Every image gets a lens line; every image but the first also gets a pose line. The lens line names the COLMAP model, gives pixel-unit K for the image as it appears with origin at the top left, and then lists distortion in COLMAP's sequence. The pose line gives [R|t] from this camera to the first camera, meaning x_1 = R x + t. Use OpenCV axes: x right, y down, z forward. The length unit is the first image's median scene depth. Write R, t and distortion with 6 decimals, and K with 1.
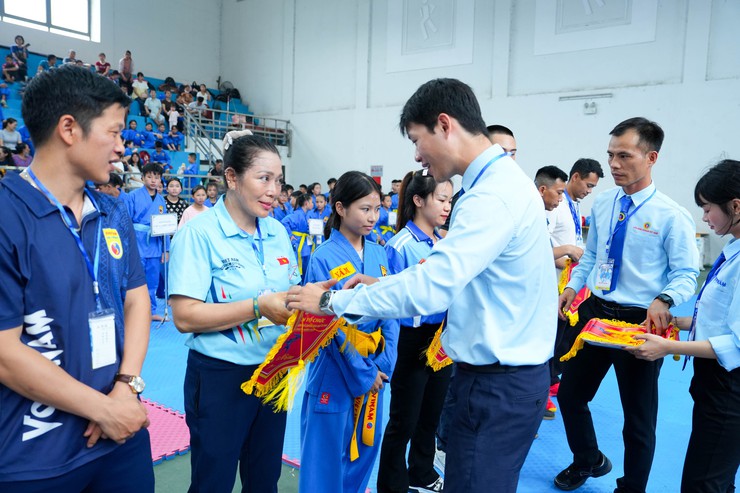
lens RADIAL K [[589.2, 0, 366.5], [0, 589.2, 241.4], [0, 0, 1]] dist [-0.016953, 0.026009]
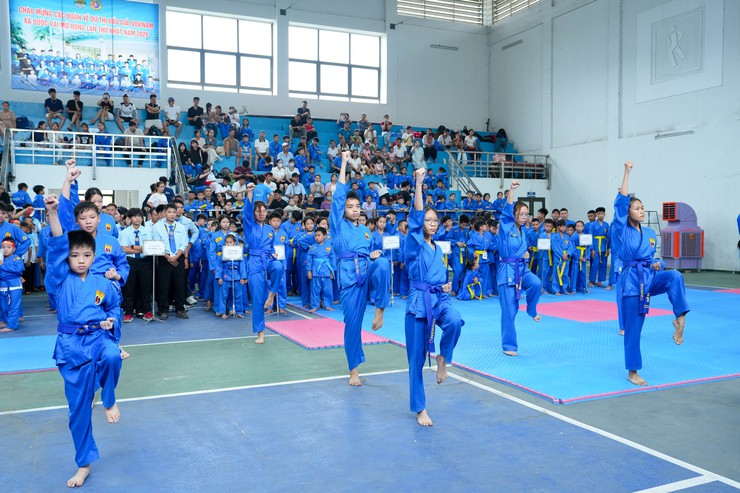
lens RADIAL K [[690.8, 0, 387.7], [0, 690.8, 250.0], [0, 0, 1]] dist [0.026049, 0.000000]
pose [[0.892640, -0.011636, -0.450620, 0.183673], [-0.012231, 0.998673, -0.050016, 0.033275], [0.450604, 0.050158, 0.891314, -0.250008]]
